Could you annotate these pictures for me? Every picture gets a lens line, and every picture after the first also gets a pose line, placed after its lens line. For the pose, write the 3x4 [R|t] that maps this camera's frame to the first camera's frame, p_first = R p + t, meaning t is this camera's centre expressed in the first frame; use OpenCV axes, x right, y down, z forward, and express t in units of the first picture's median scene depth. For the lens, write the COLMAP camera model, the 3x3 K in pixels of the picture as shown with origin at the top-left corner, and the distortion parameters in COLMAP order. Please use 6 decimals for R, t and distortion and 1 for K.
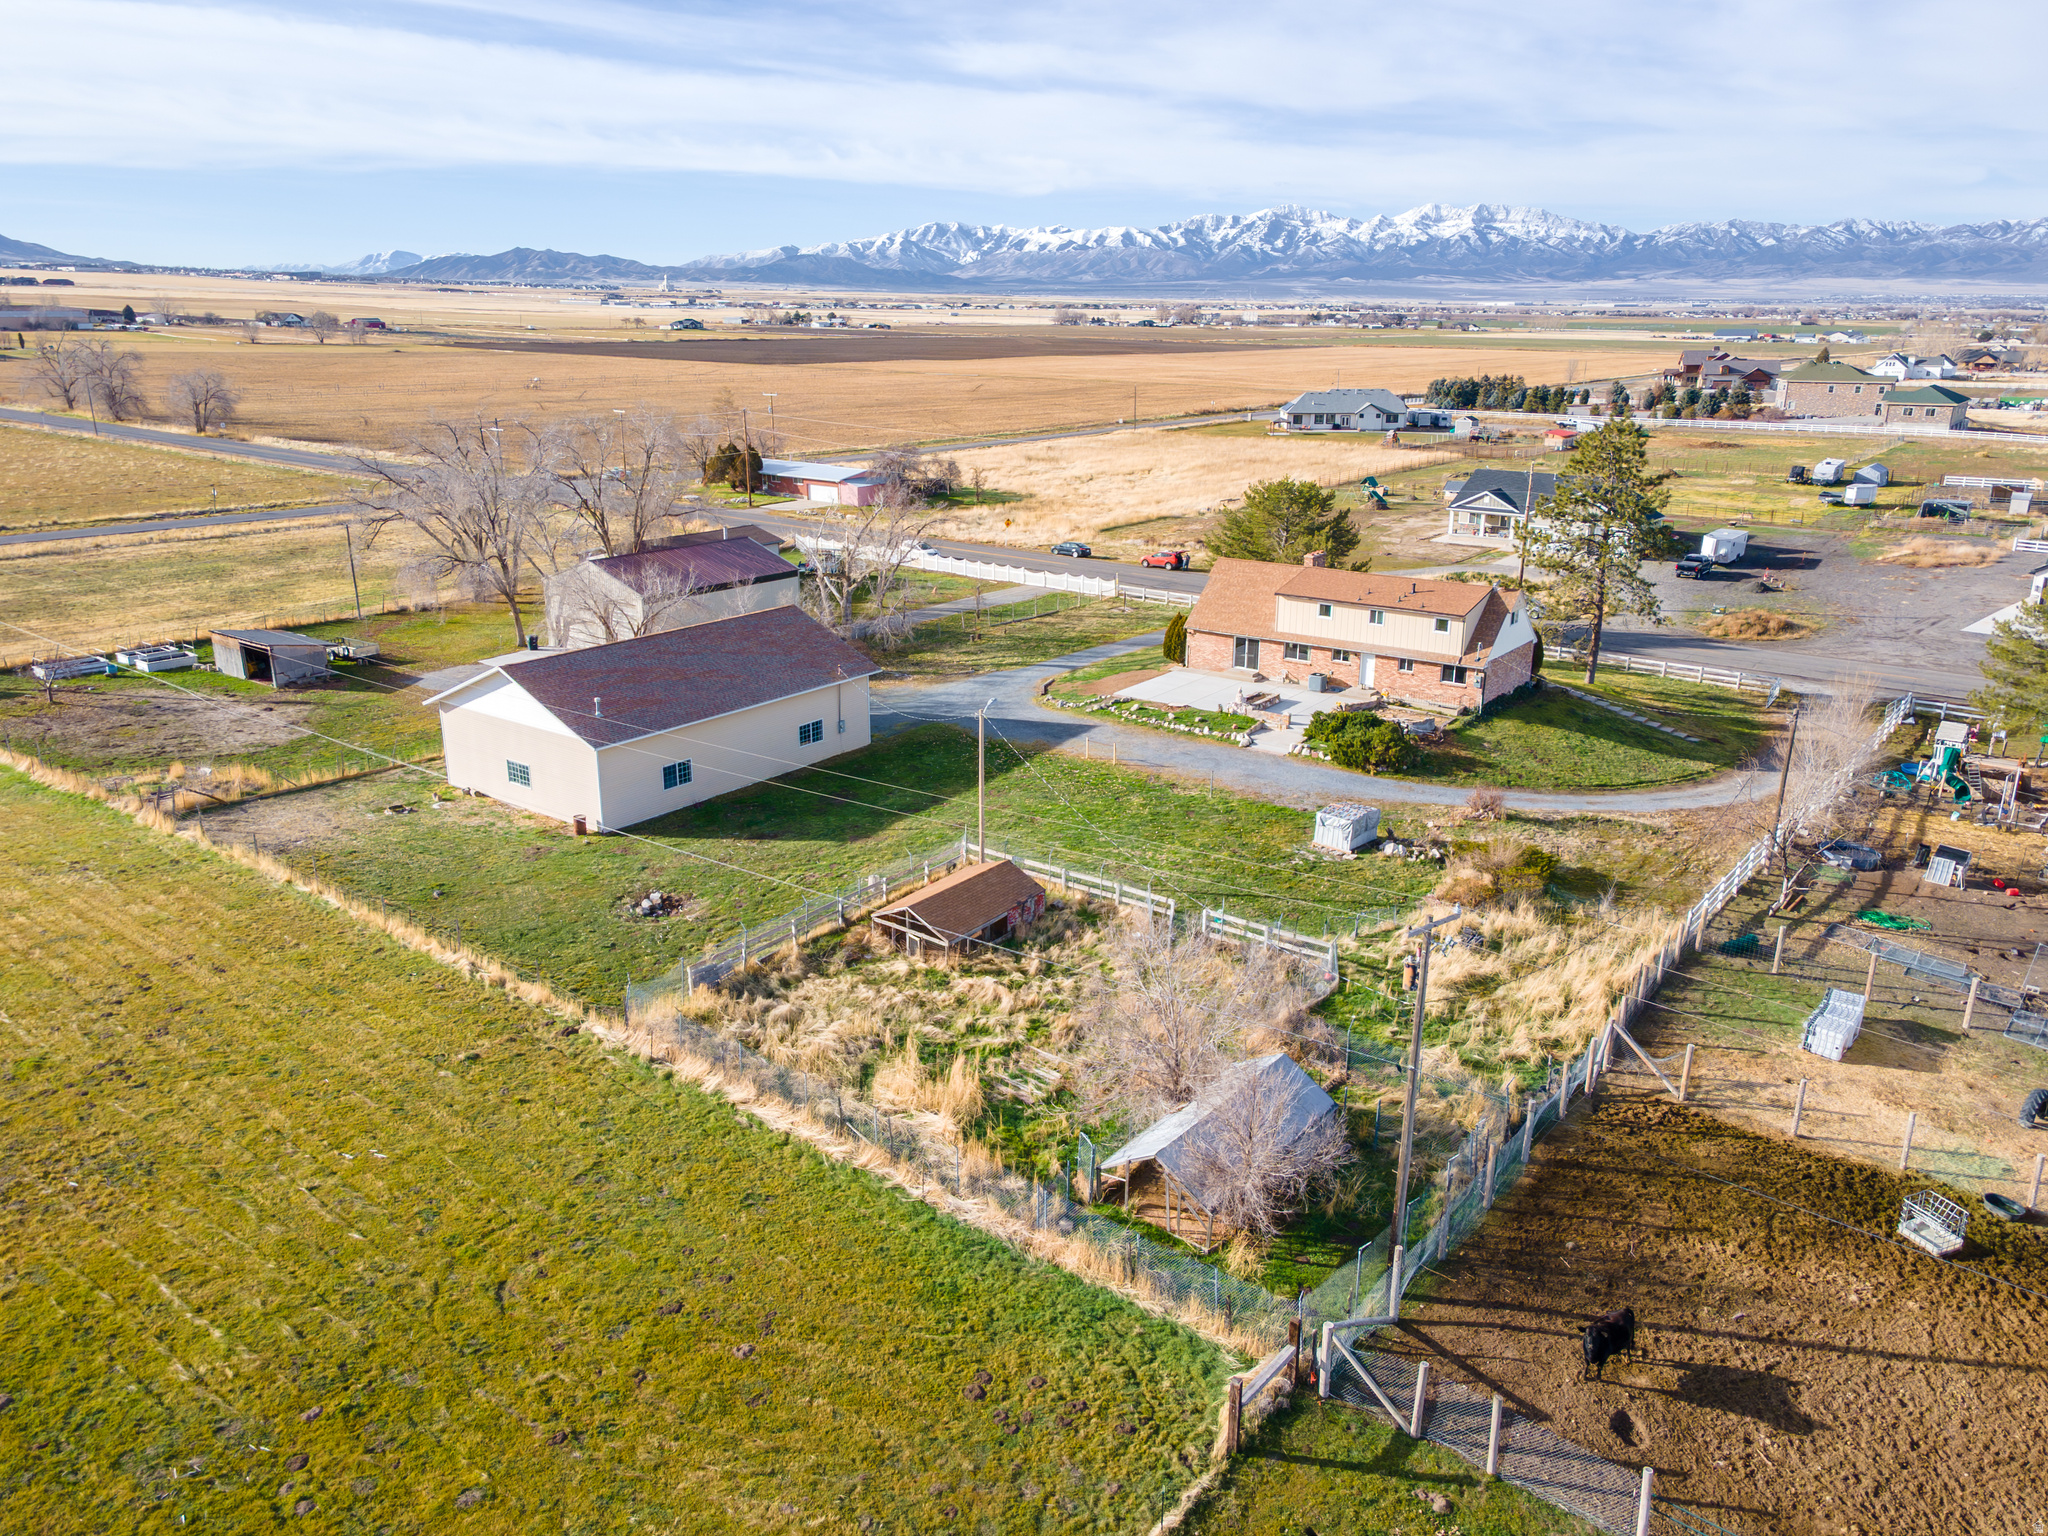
lens RADIAL K [[1496.4, 0, 1007.0], [0, 1496.4, 760.8], [0, 0, 1]] dist [0.034554, 0.013409]
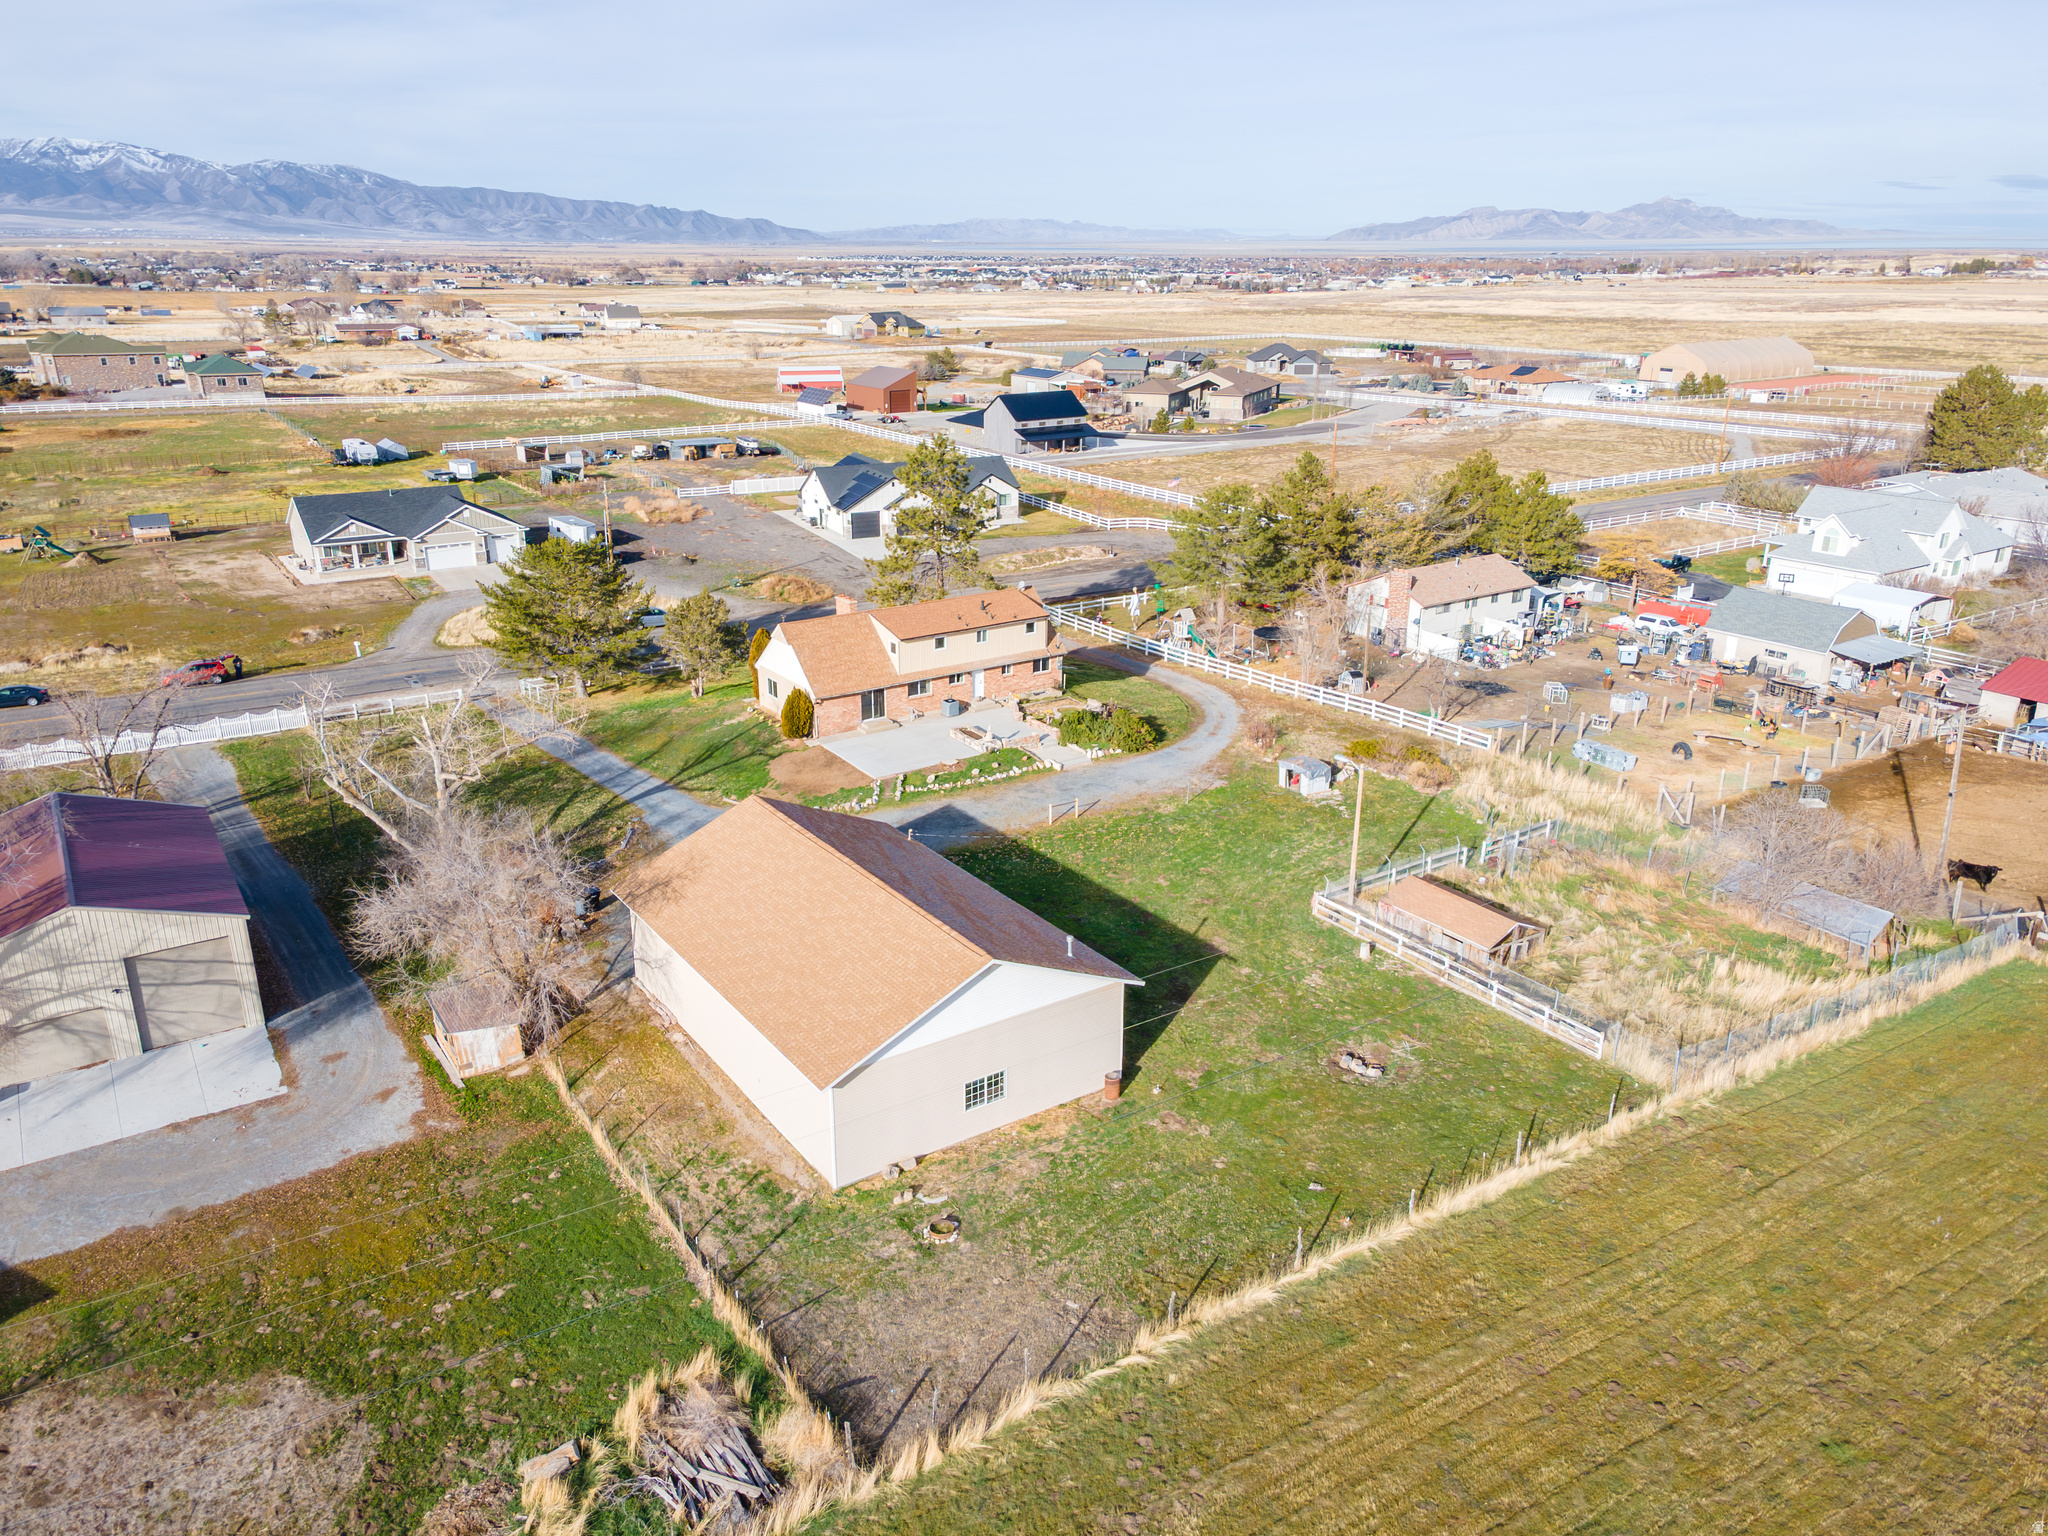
lens RADIAL K [[1496.4, 0, 1009.0], [0, 1496.4, 764.6], [0, 0, 1]] dist [0.034554, 0.013409]
pose [[0.319714, -0.314978, 0.893629, -0.810380], [0.277009, 0.932996, 0.229748, -0.267990], [-0.906118, 0.174089, 0.385544, 0.589927]]
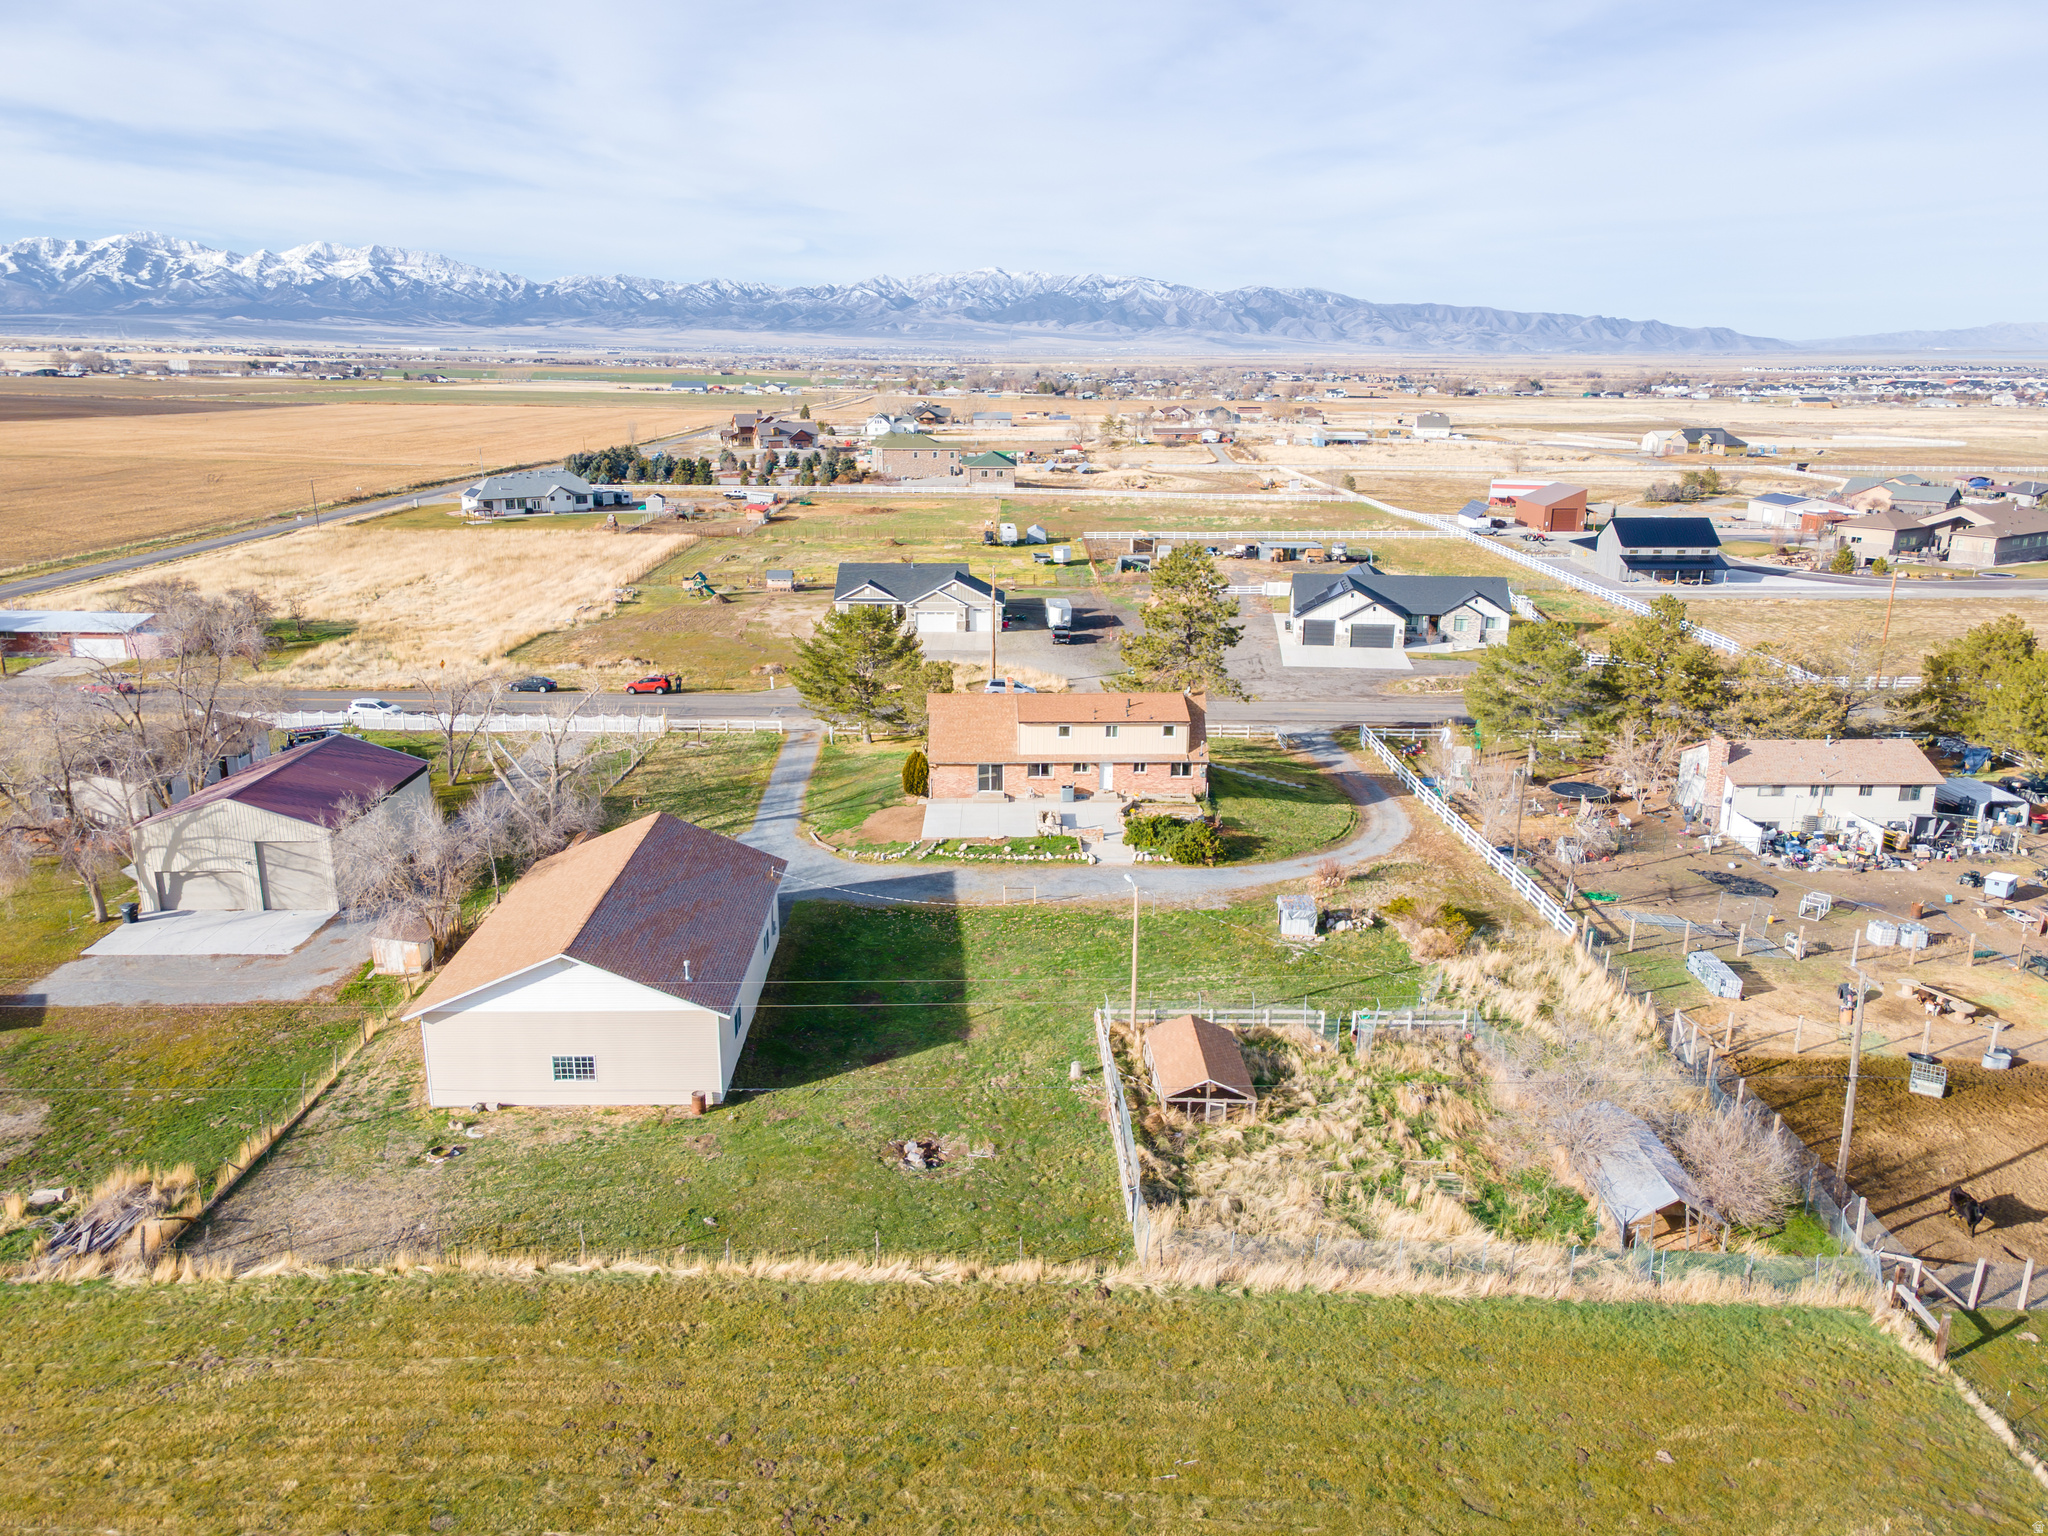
lens RADIAL K [[1496.4, 0, 1005.3], [0, 1496.4, 760.4], [0, 0, 1]] dist [0.034554, 0.013409]
pose [[0.786477, -0.162664, 0.595814, -0.539112], [0.178486, 0.983393, 0.032875, -0.131756], [-0.591267, 0.080489, 0.802449, 0.119549]]
